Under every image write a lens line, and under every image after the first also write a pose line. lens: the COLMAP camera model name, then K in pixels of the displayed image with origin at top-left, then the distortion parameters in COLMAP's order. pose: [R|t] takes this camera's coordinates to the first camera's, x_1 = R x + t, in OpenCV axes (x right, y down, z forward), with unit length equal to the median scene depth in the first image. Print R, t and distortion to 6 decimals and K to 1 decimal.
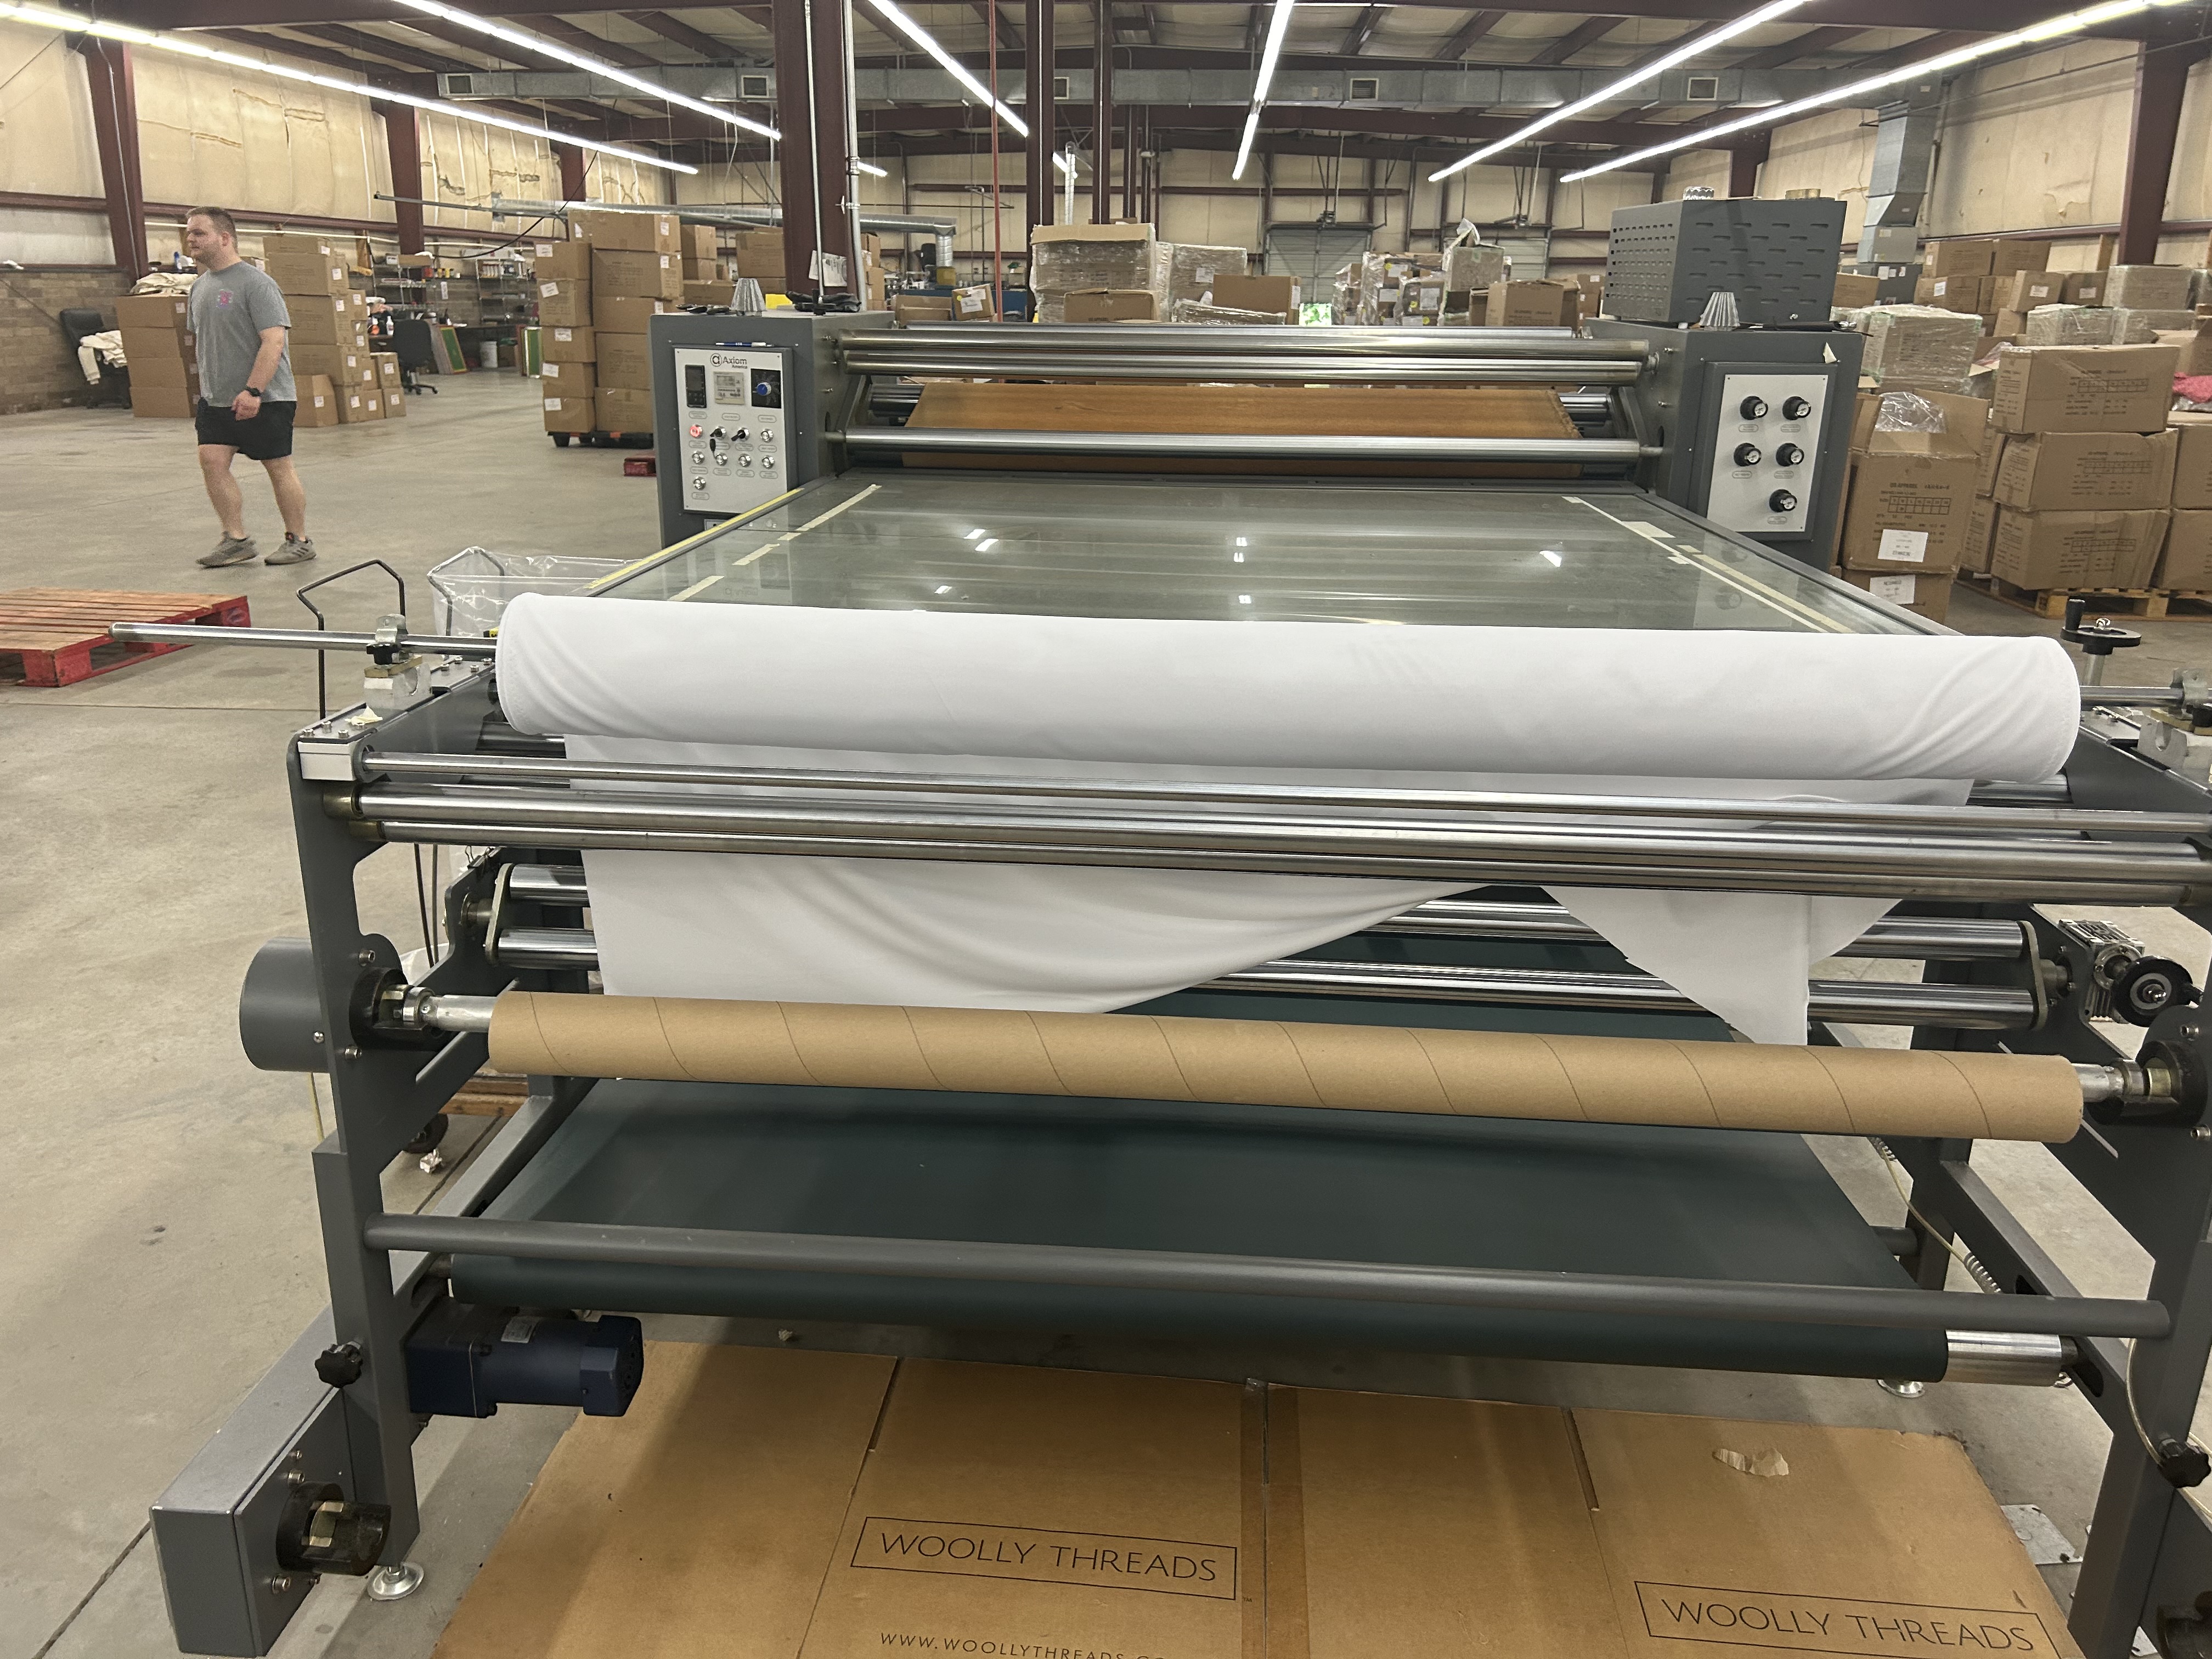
lens RADIAL K [[1683.2, 0, 1098.8], [0, 1683.2, 822.1], [0, 0, 1]] dist [0.008889, -0.006750]
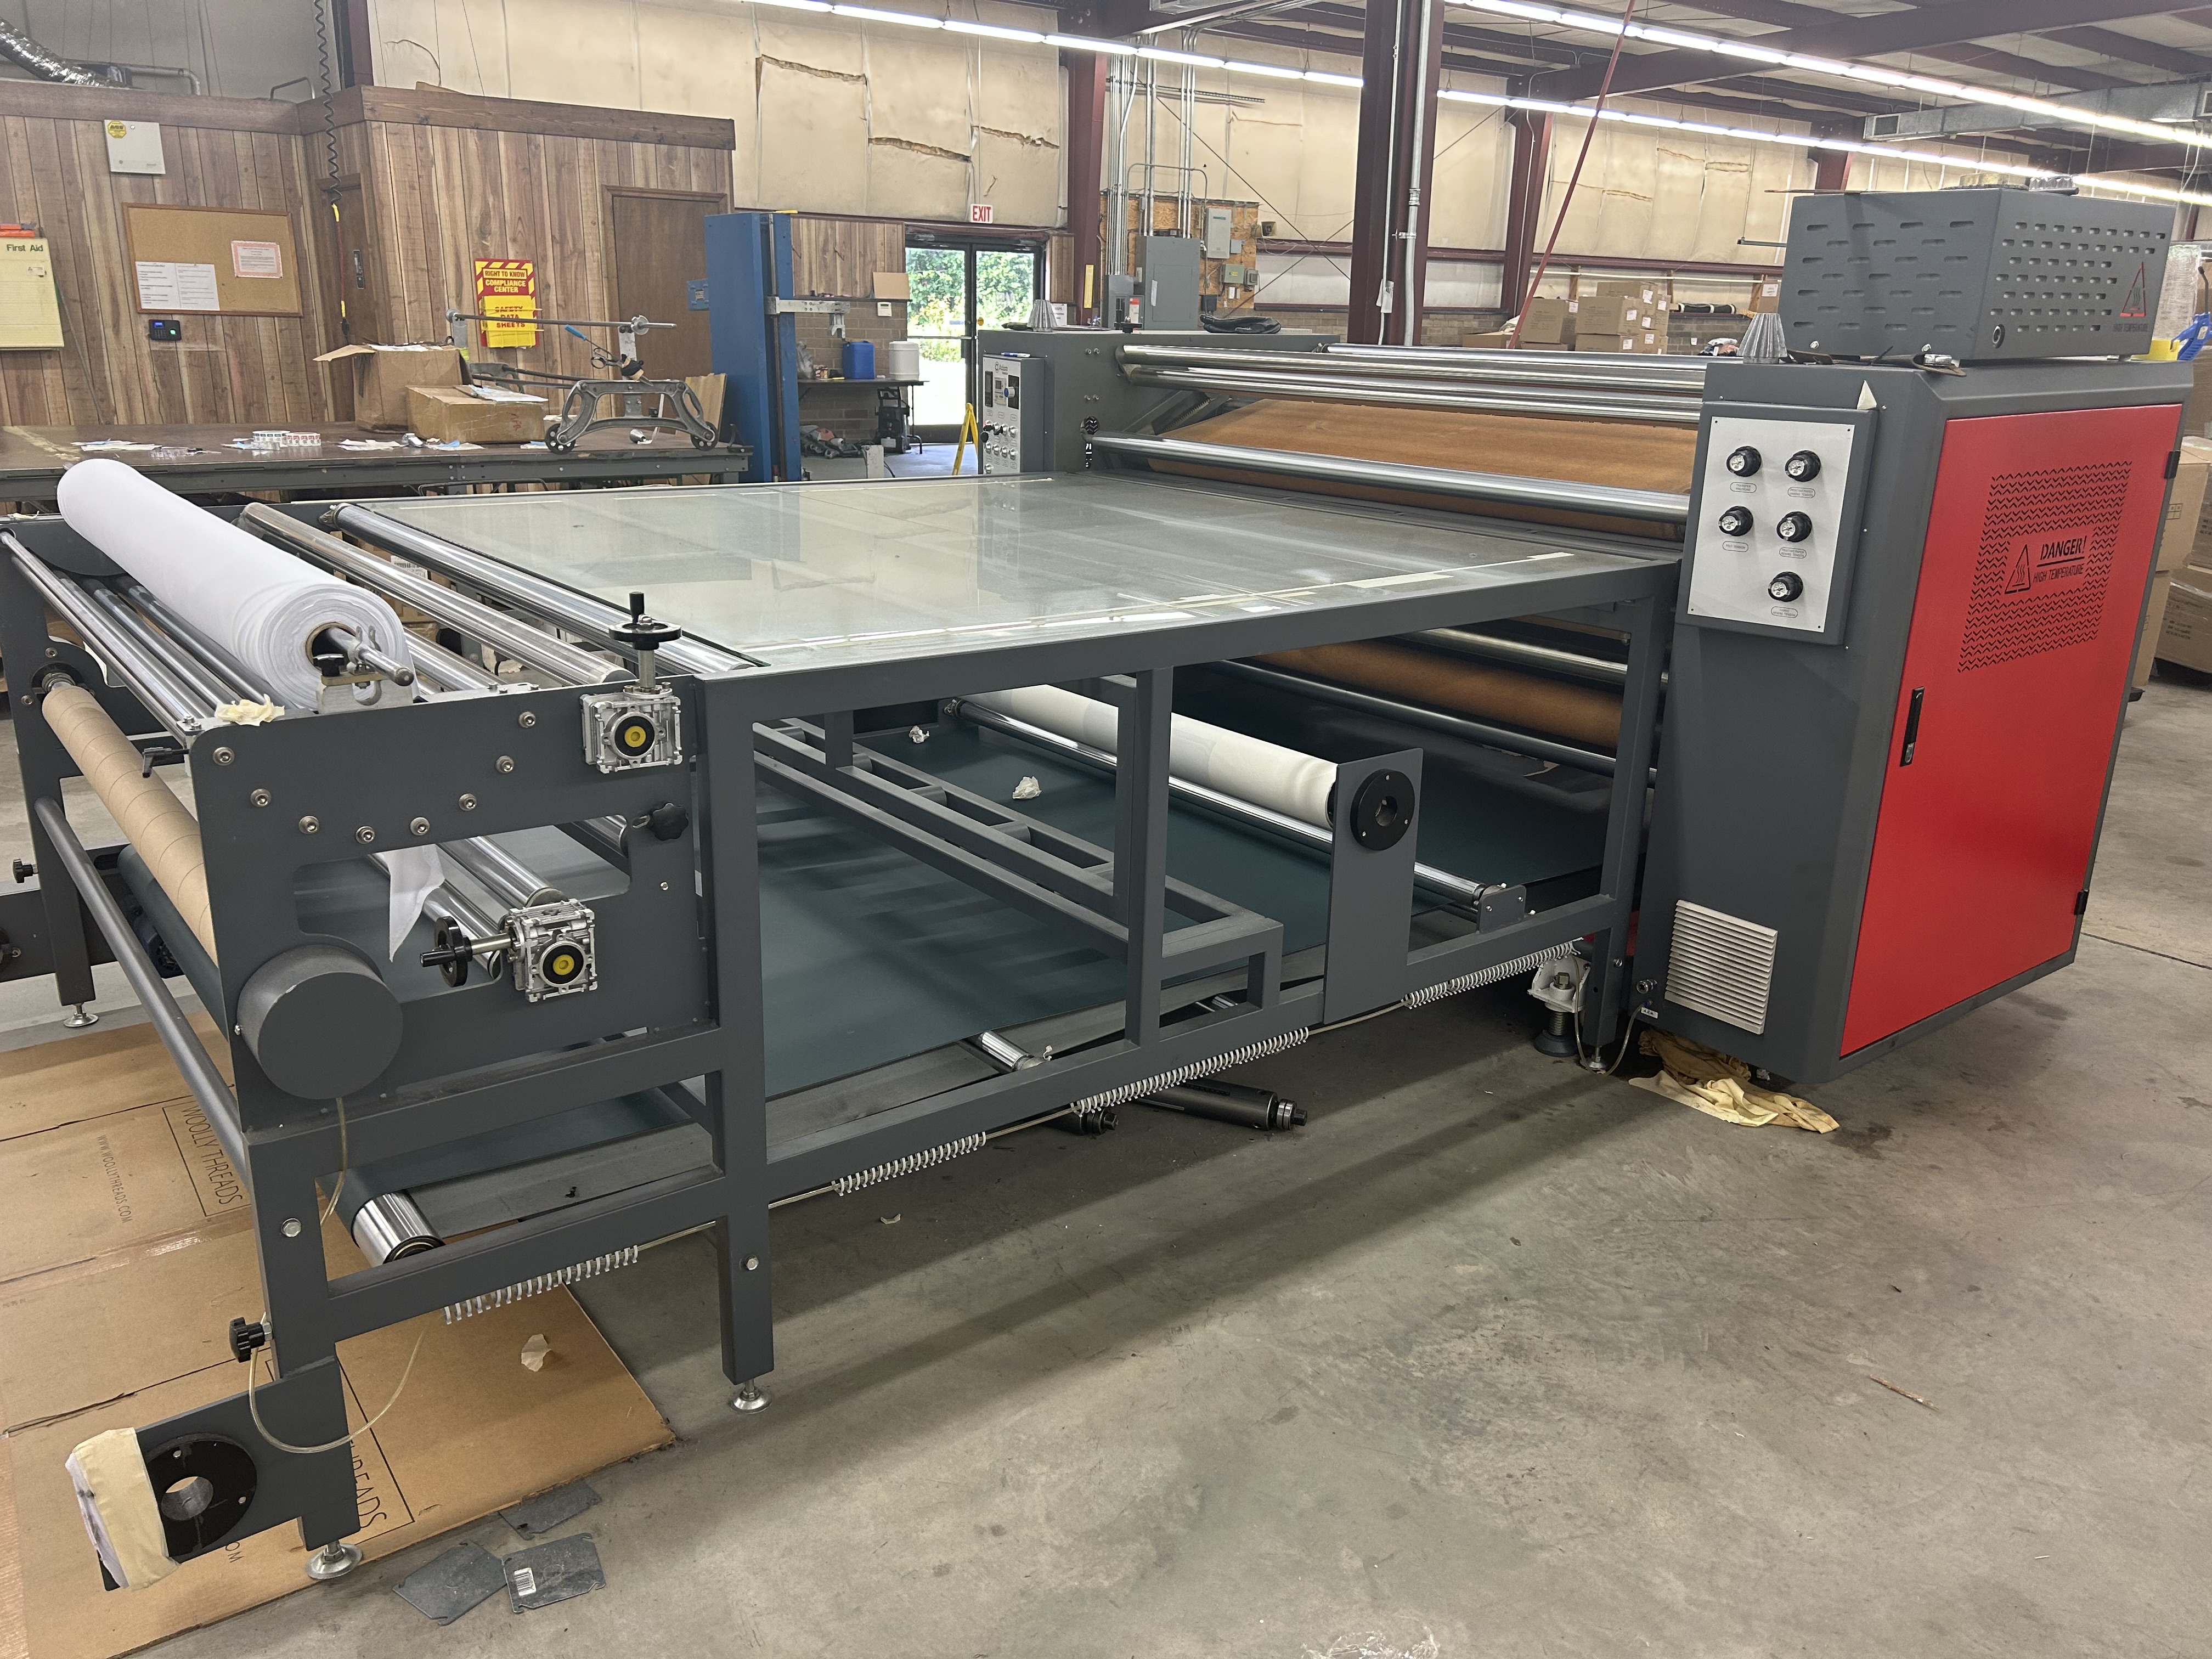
lens RADIAL K [[1683.2, 0, 1104.6], [0, 1683.2, 832.8], [0, 0, 1]] dist [0.008889, -0.006750]
pose [[0.662070, 0.224316, -0.715085, 0.143887], [-0.238494, 0.967615, 0.082720, -0.013441], [0.710482, 0.115777, 0.694126, 0.049250]]
